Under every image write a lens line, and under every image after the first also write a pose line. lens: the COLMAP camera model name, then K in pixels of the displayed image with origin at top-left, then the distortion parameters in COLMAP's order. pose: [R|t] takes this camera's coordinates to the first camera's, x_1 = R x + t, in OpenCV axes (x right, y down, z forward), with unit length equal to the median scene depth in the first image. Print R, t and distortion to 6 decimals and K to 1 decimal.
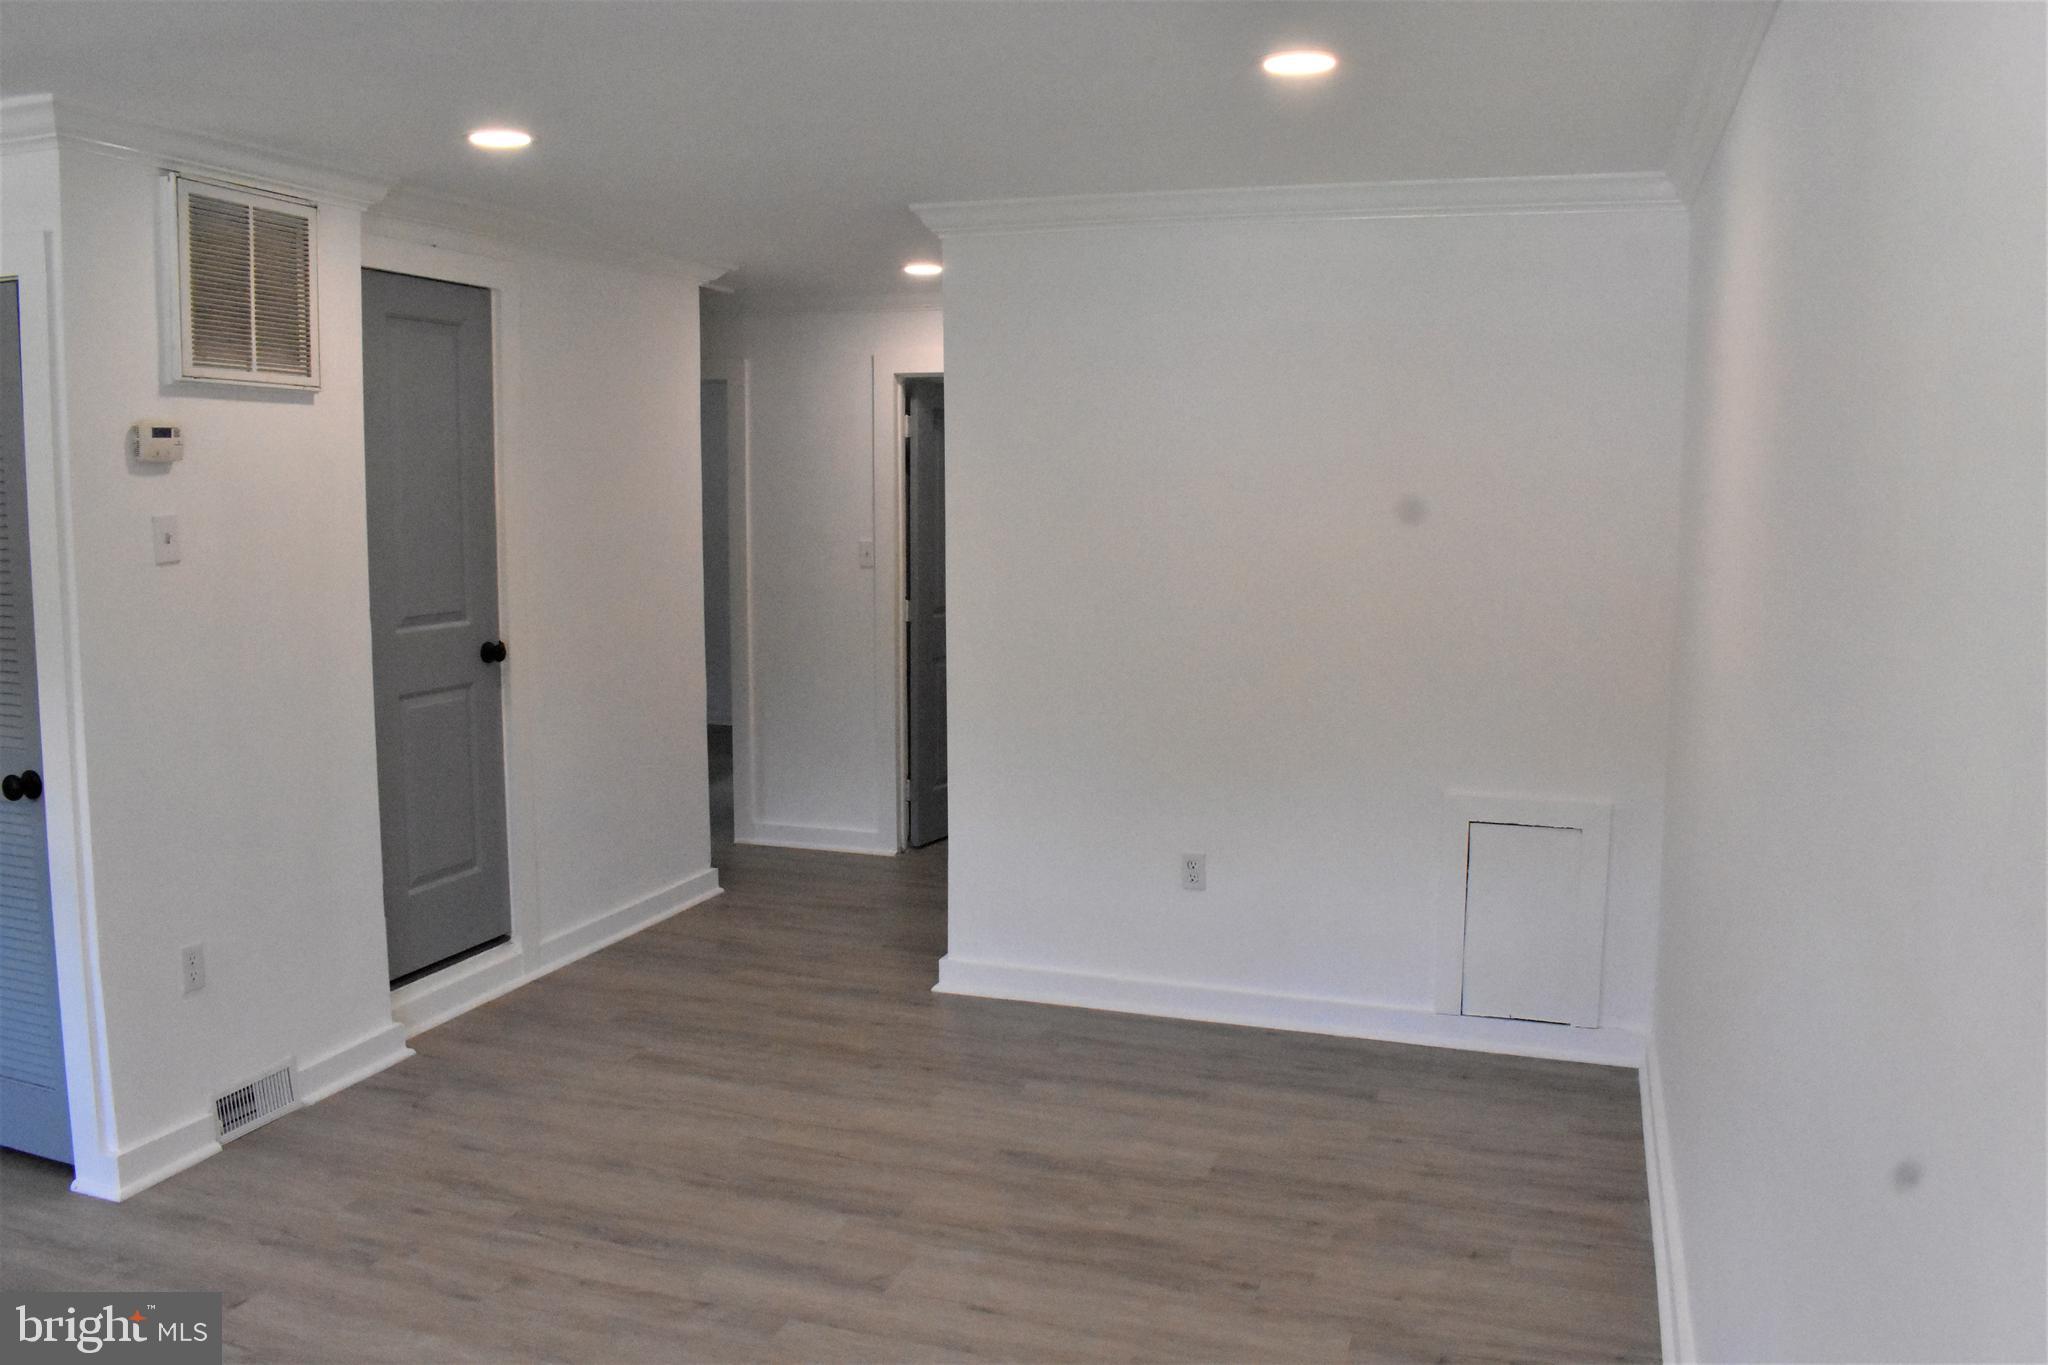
lens RADIAL K [[1607.5, 0, 1023.3], [0, 1607.5, 673.2], [0, 0, 1]] dist [-0.095344, 0.016902]
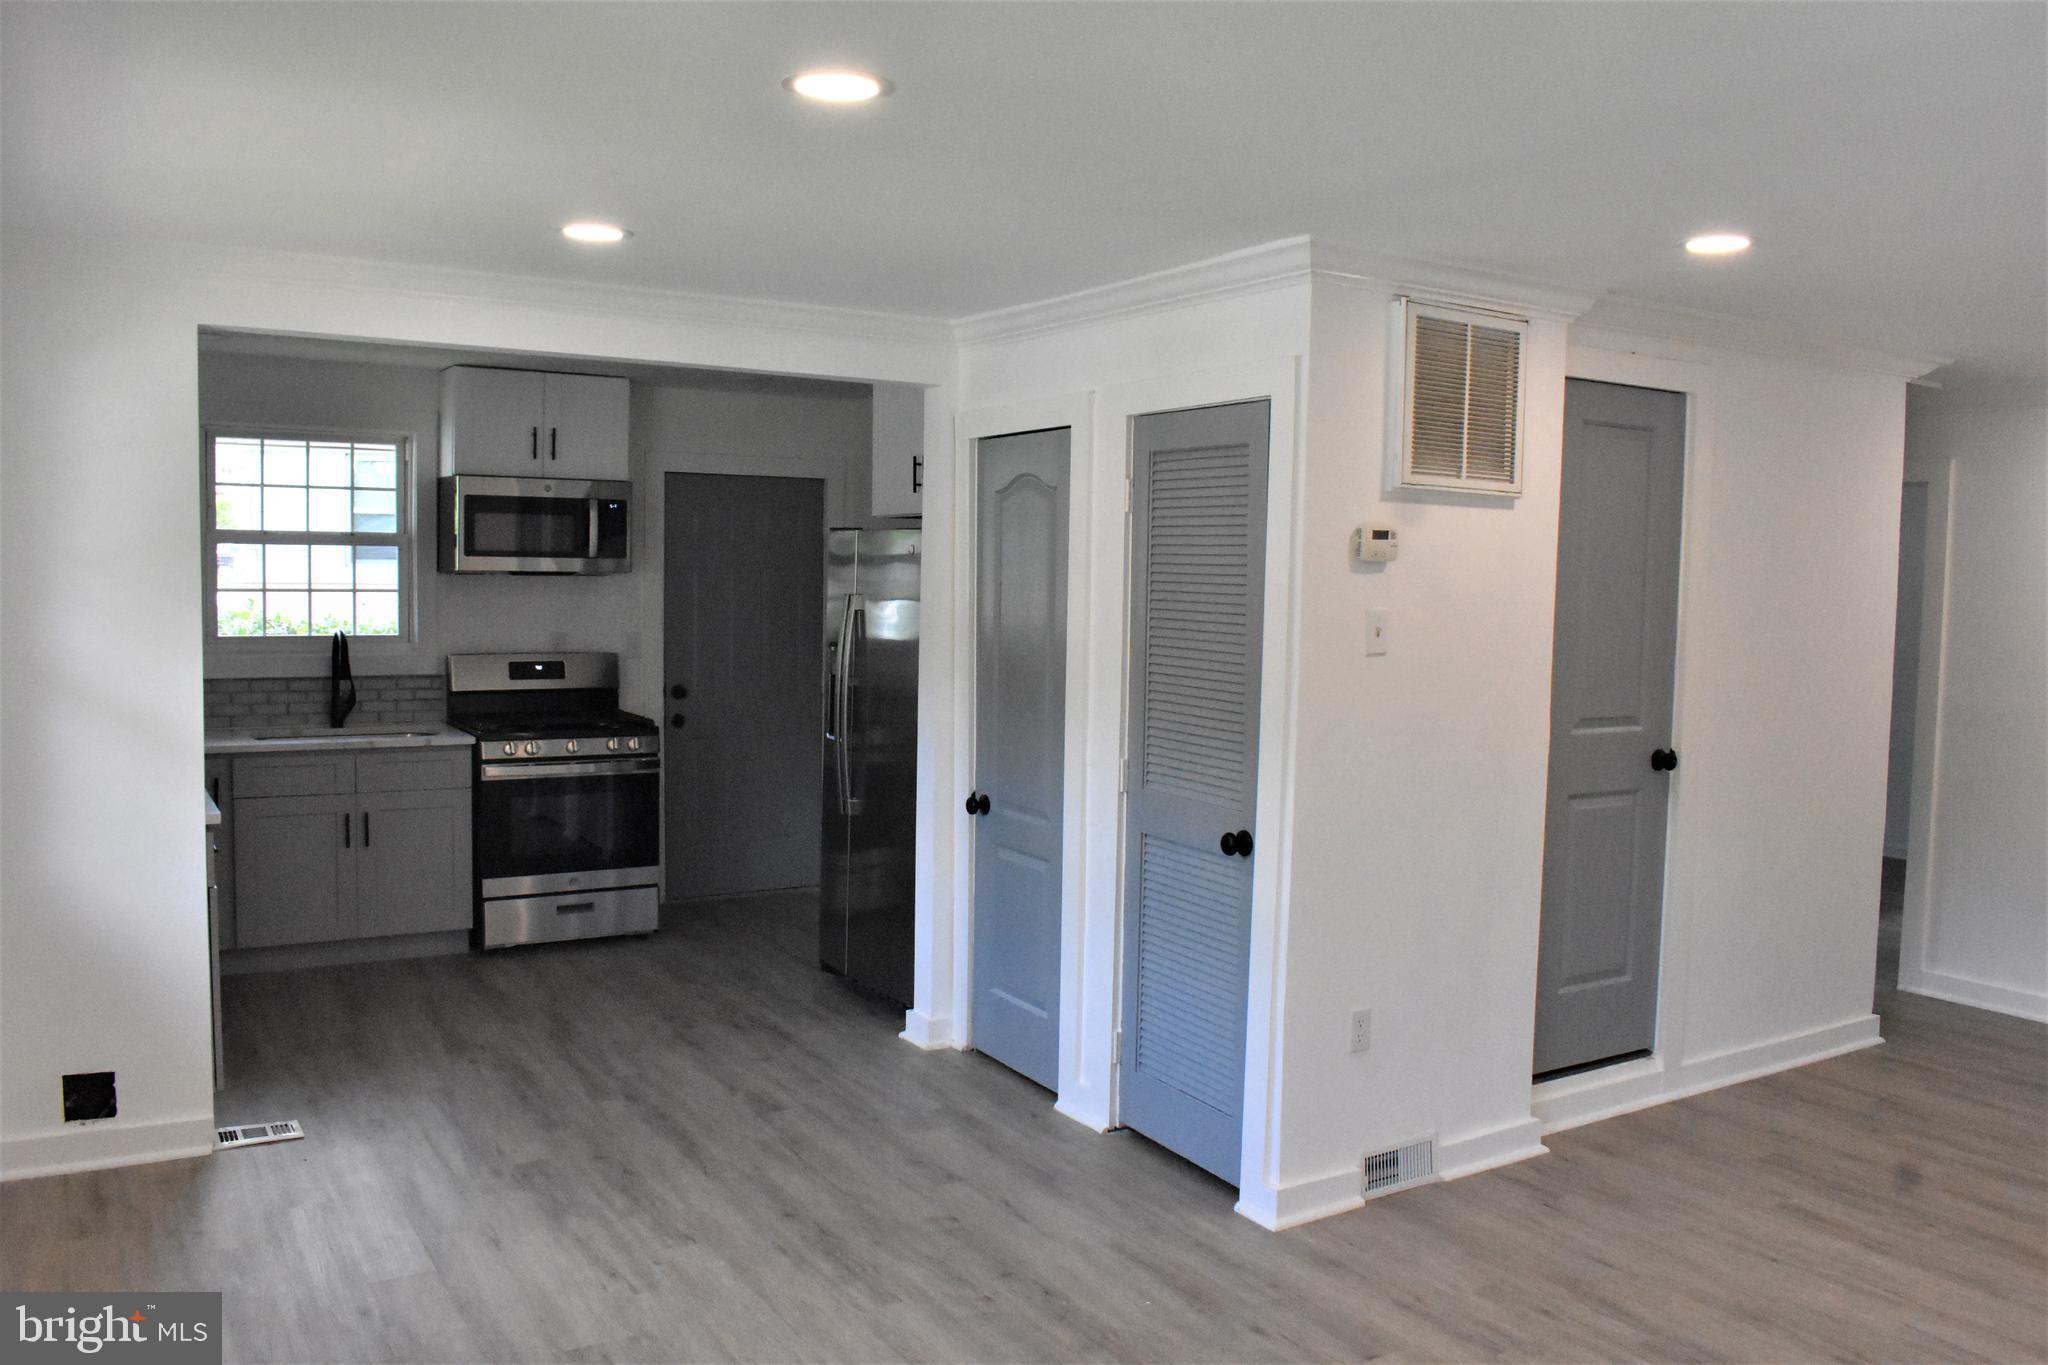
lens RADIAL K [[1607.5, 0, 1023.3], [0, 1607.5, 673.2], [0, 0, 1]] dist [-0.095344, 0.016902]
pose [[0.774147, 0.055286, -0.630587, -0.032414], [-0.092929, 0.995311, -0.026823, -0.004461], [0.626147, 0.079365, 0.775655, -0.013581]]
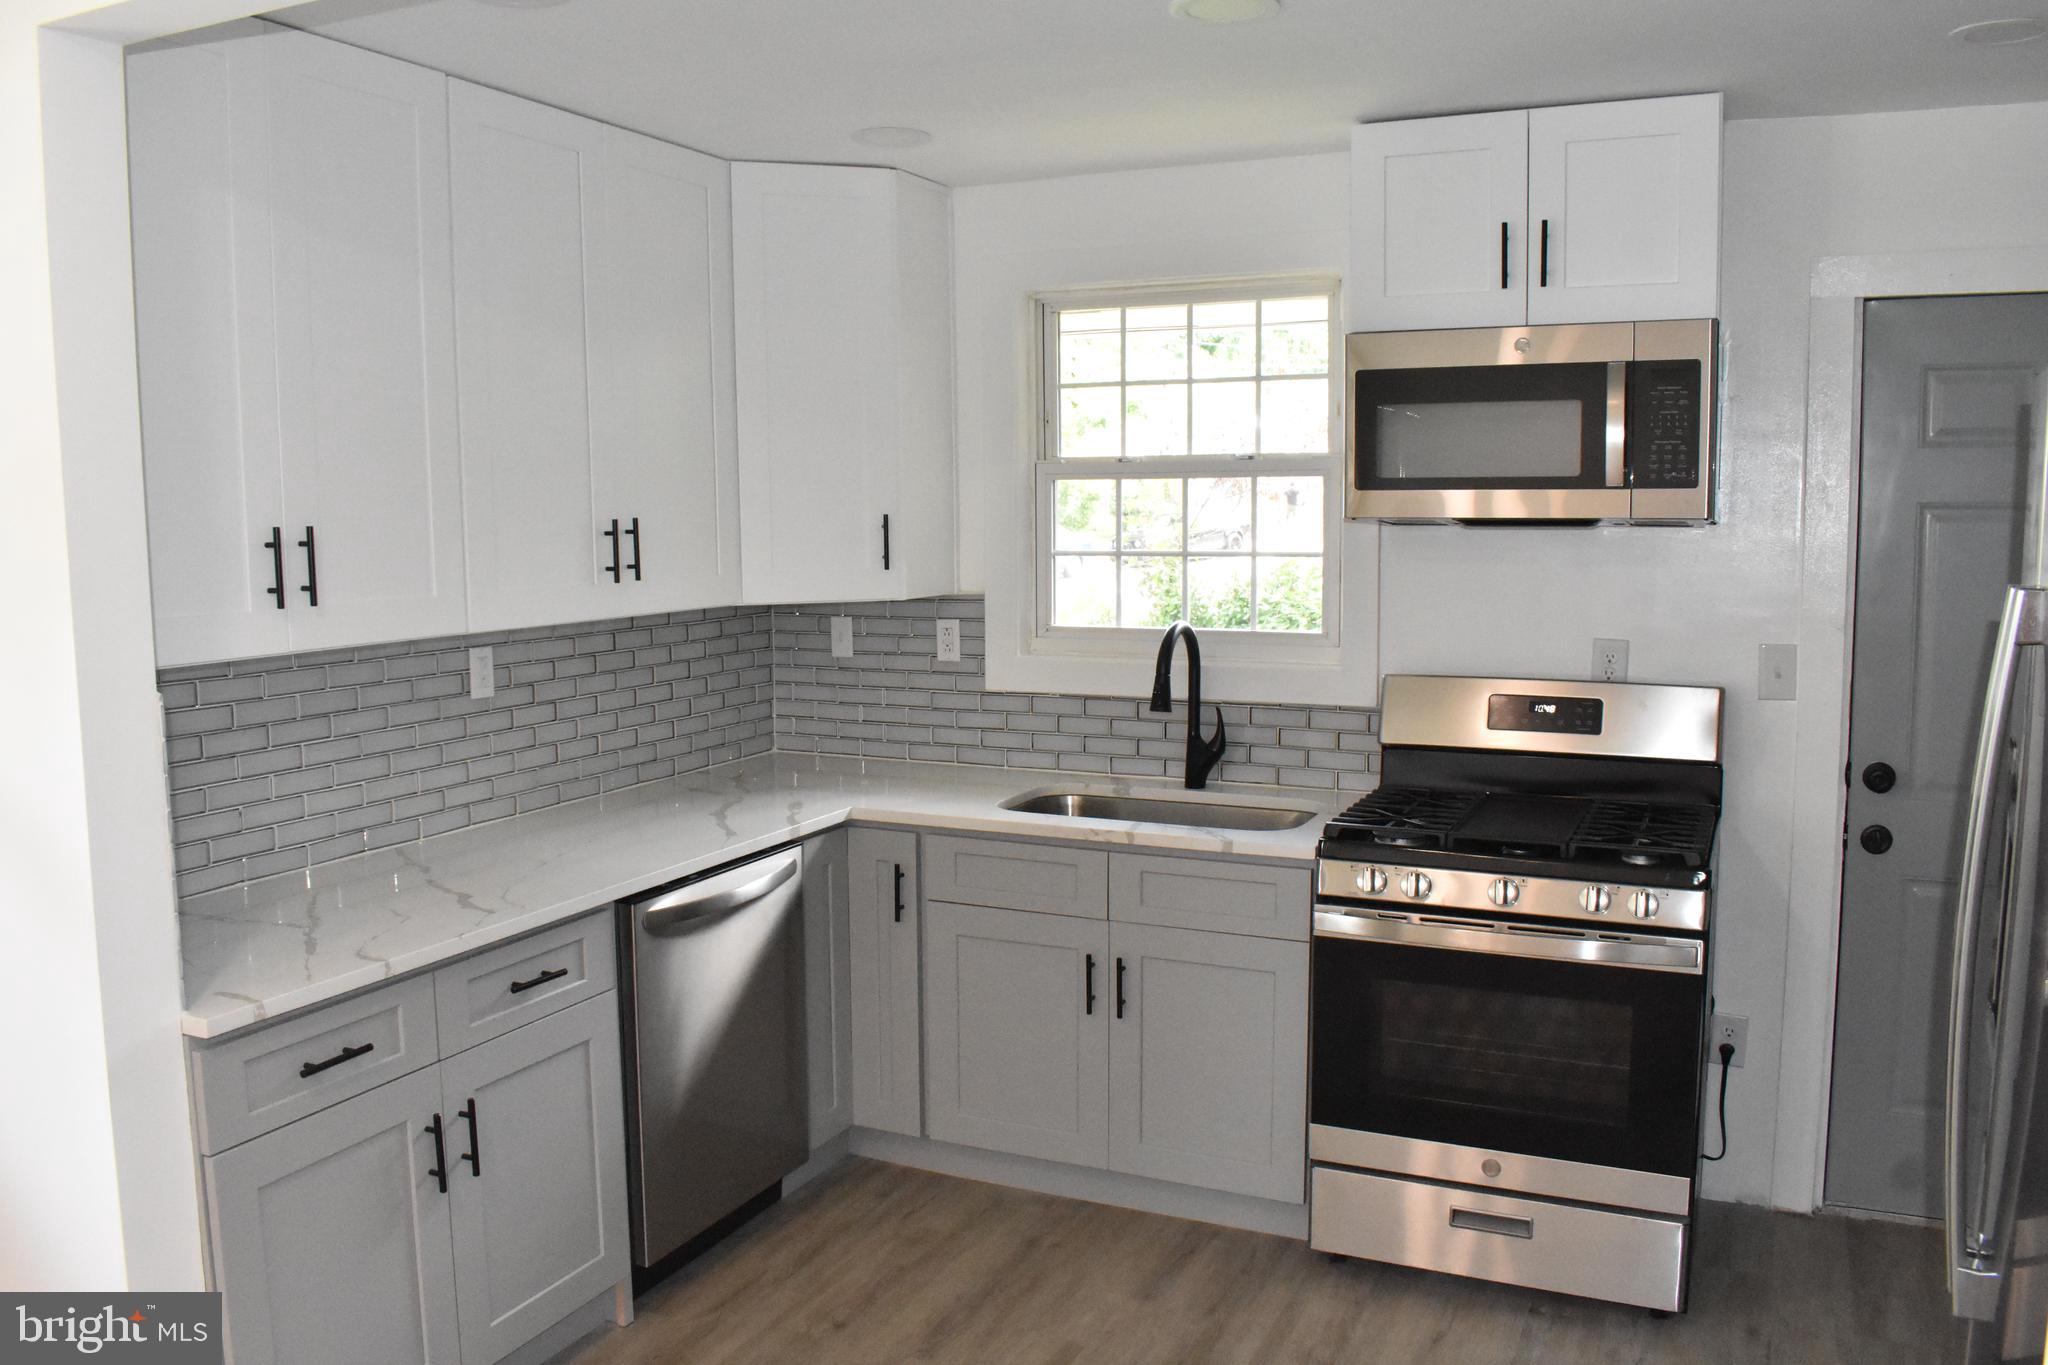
lens RADIAL K [[1607.5, 0, 1023.3], [0, 1607.5, 673.2], [0, 0, 1]] dist [-0.095344, 0.016902]
pose [[-0.104702, 0.105746, -0.988866, -0.673342], [-0.106956, 0.987366, 0.116910, -0.103528], [0.988736, 0.118006, -0.092069, 0.833804]]
